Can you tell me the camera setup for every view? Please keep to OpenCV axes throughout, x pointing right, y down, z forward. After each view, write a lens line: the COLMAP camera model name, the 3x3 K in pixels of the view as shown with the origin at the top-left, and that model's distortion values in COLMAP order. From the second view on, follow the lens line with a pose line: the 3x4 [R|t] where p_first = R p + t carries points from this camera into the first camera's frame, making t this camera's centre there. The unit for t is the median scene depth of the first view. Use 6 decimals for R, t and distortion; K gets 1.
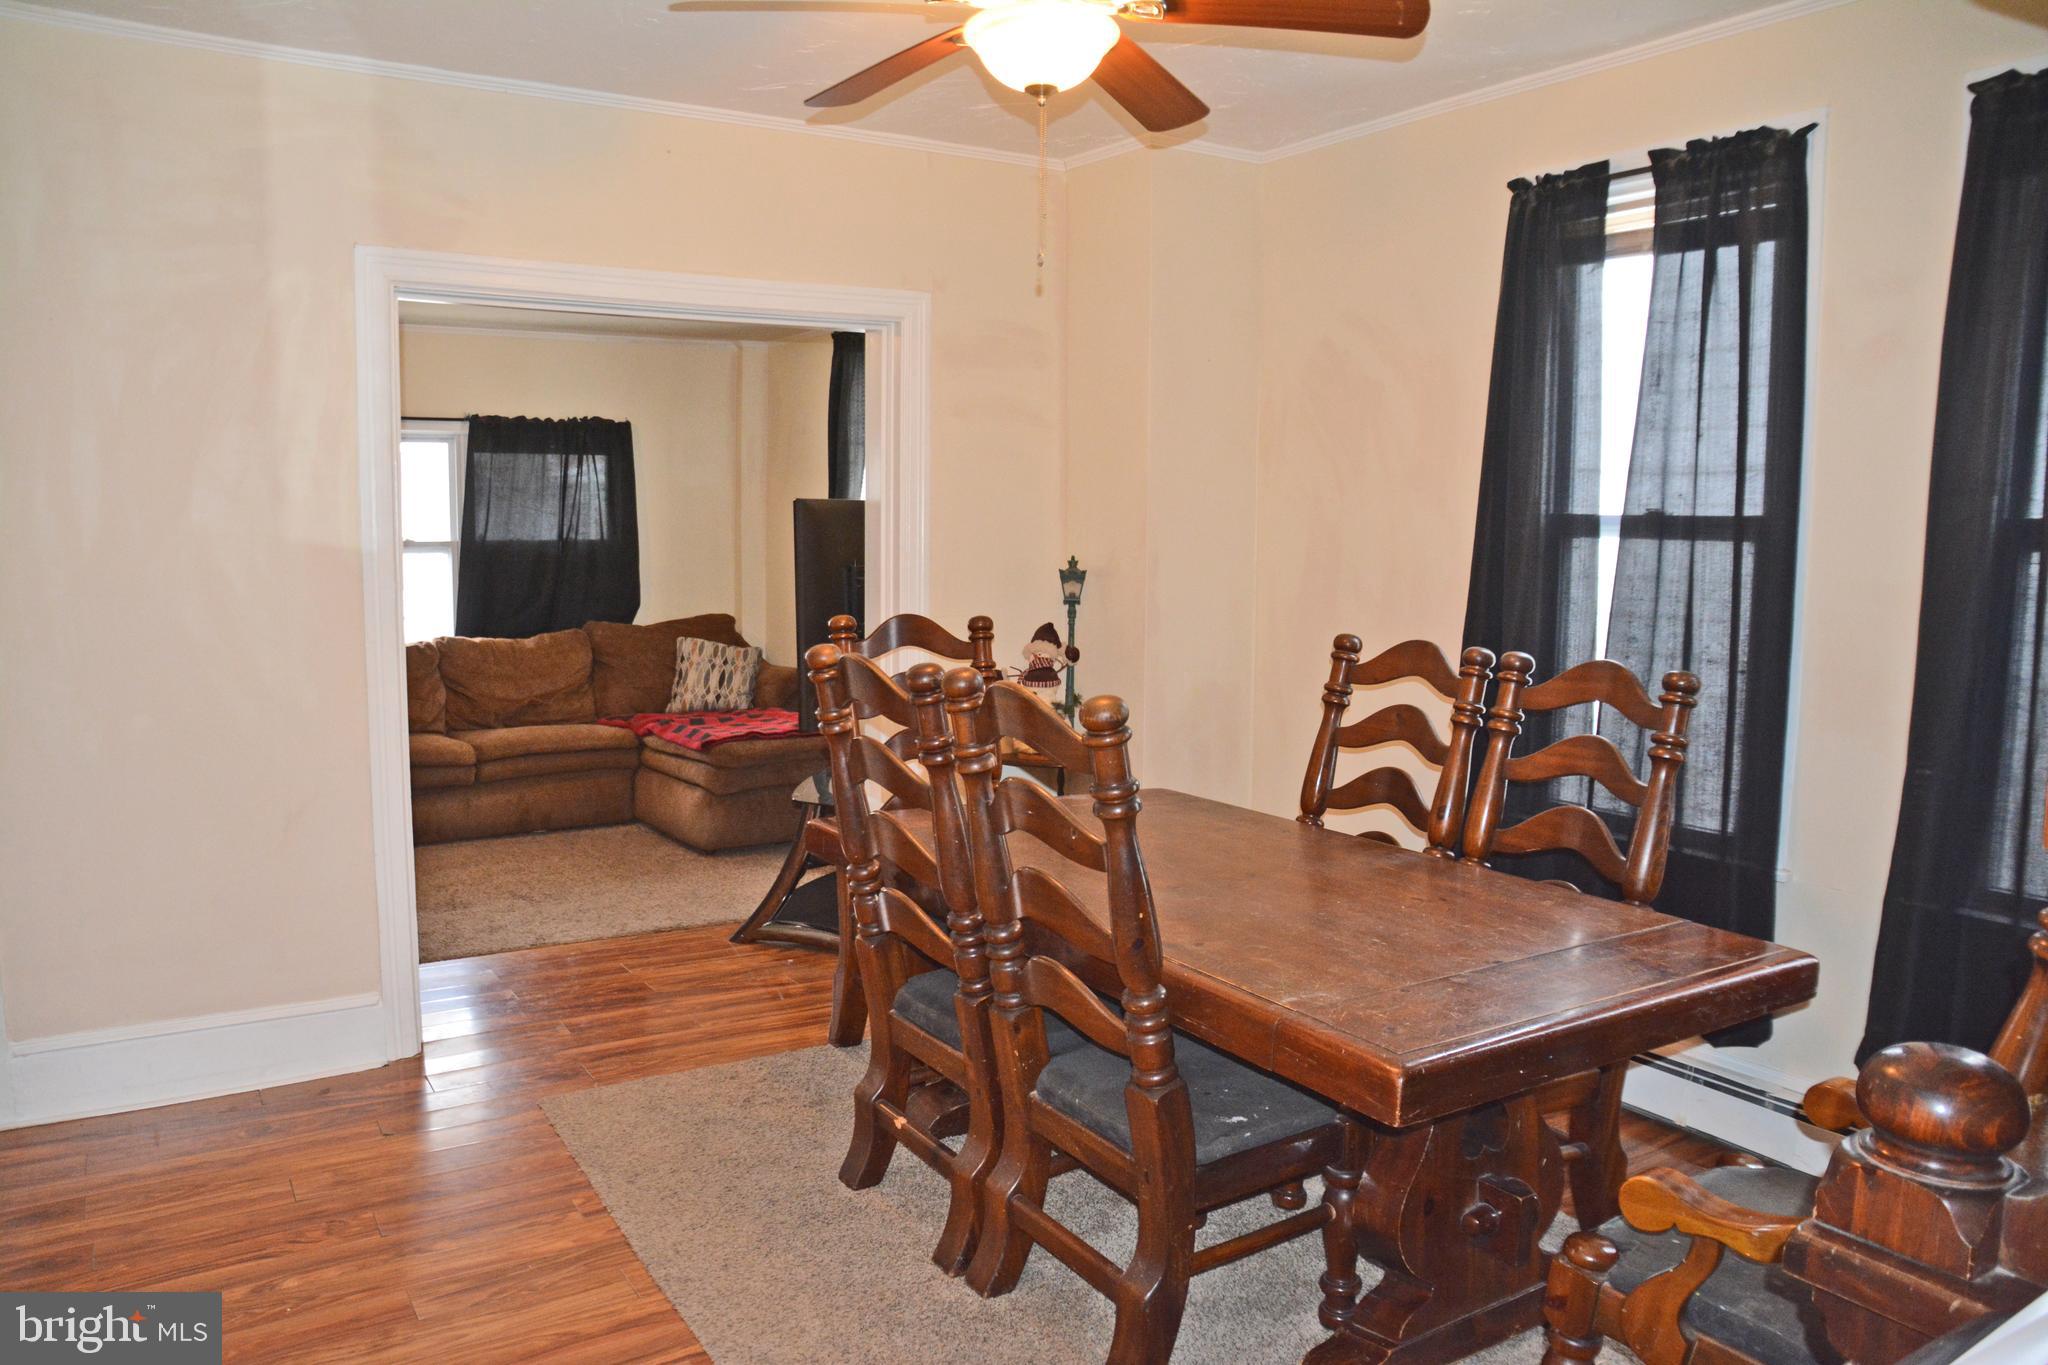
lens RADIAL K [[1452.6, 0, 1028.9], [0, 1452.6, 702.2], [0, 0, 1]] dist [-0.135522, 0.073235]
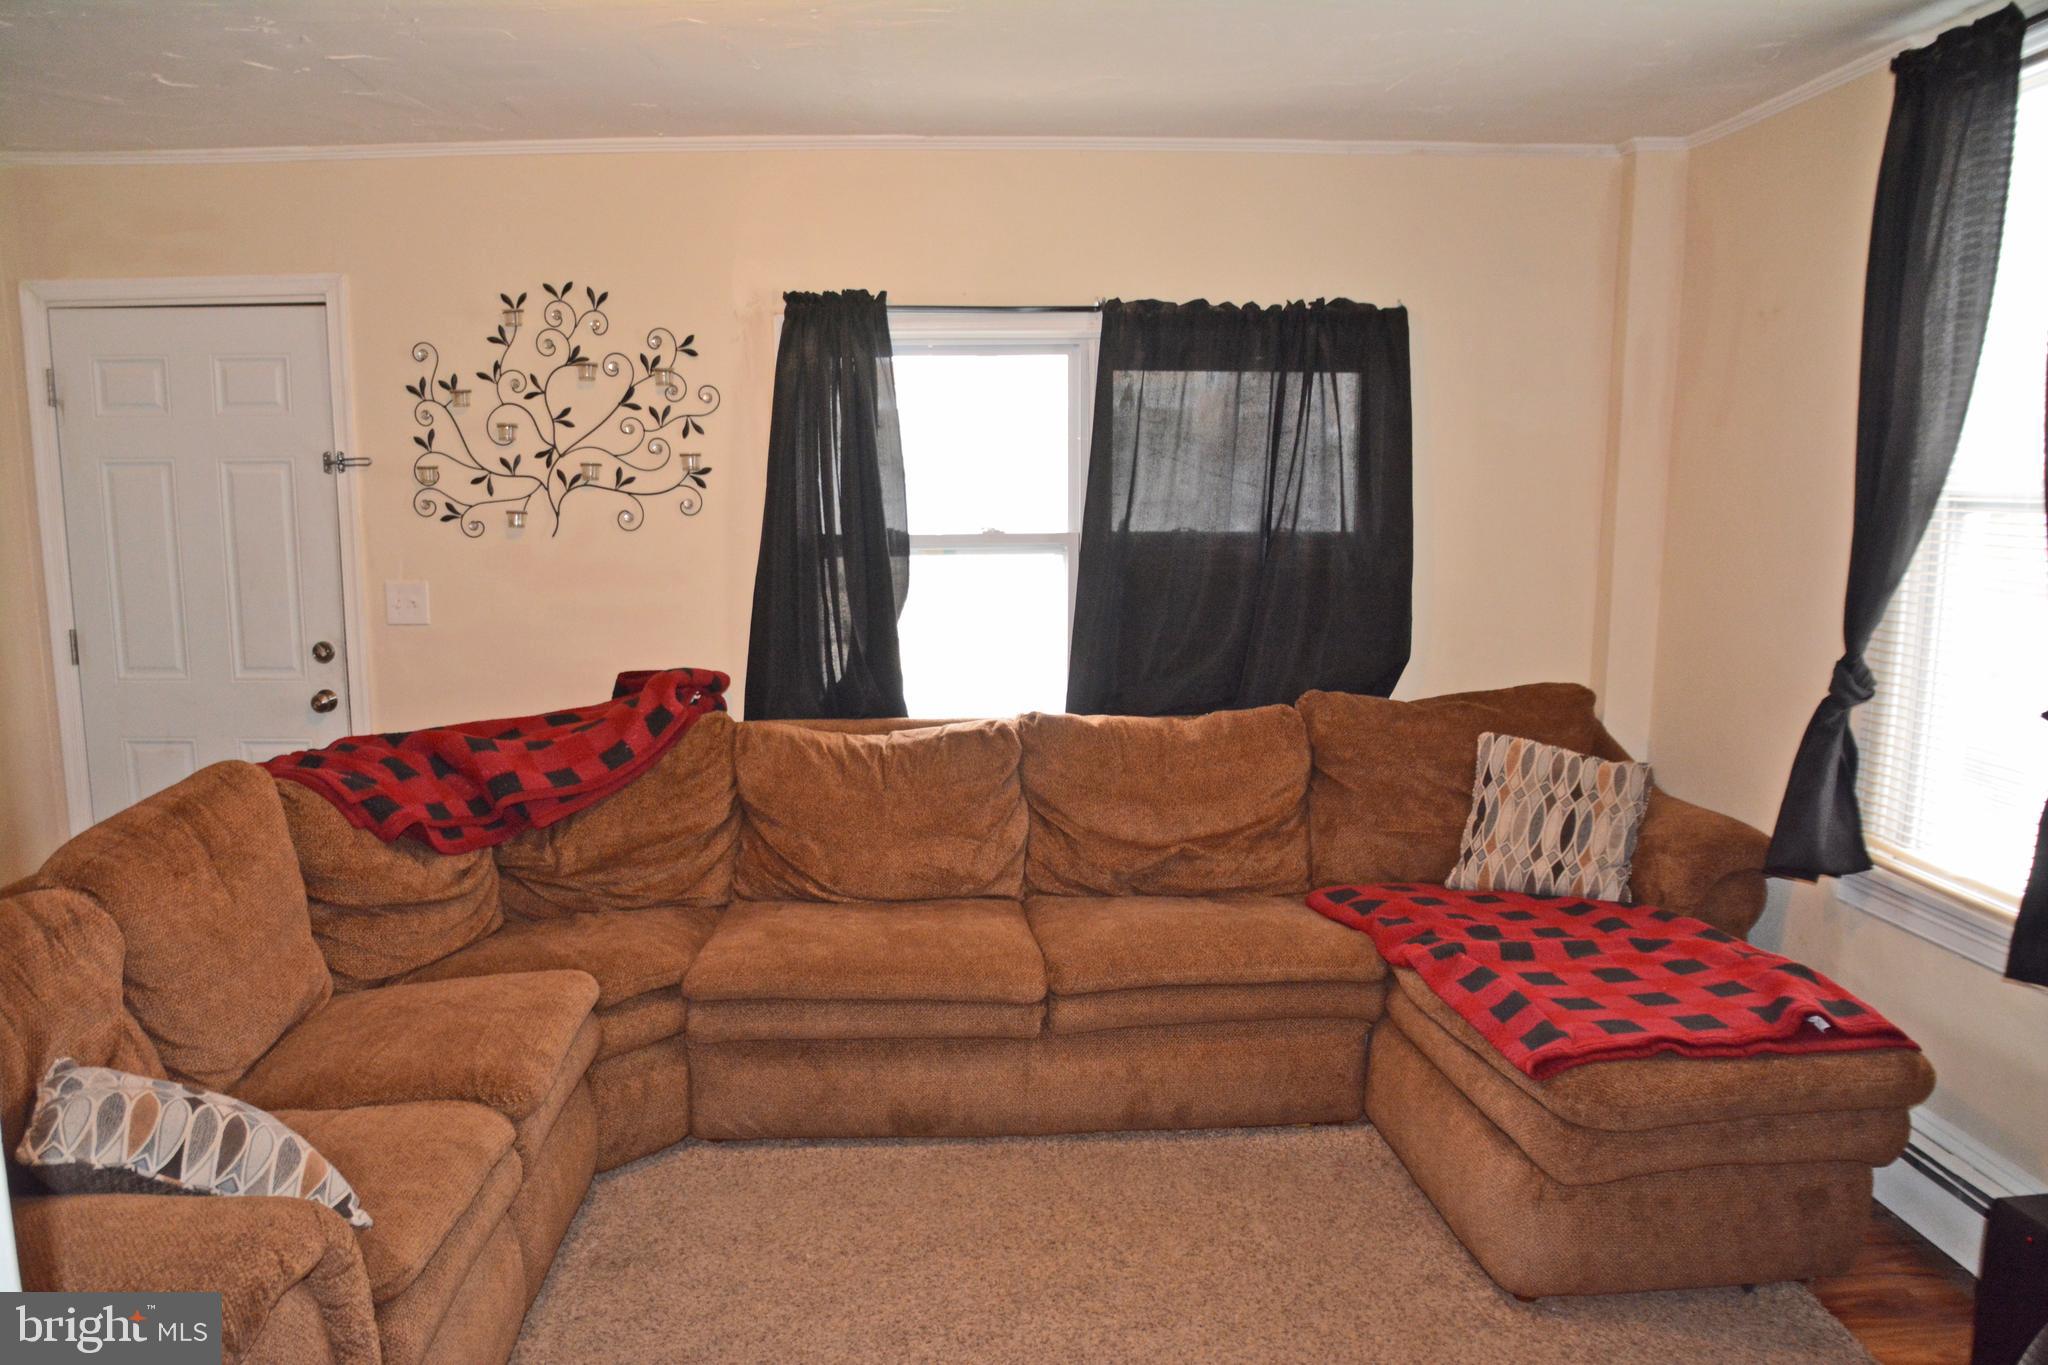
lens RADIAL K [[1452.6, 0, 1014.4], [0, 1452.6, 701.6], [0, 0, 1]] dist [-0.135522, 0.073235]
pose [[0.859988, 0.064401, -0.506234, -0.134626], [-0.052242, 0.997904, 0.038199, -0.067727], [0.507633, -0.006404, 0.861550, 0.500565]]
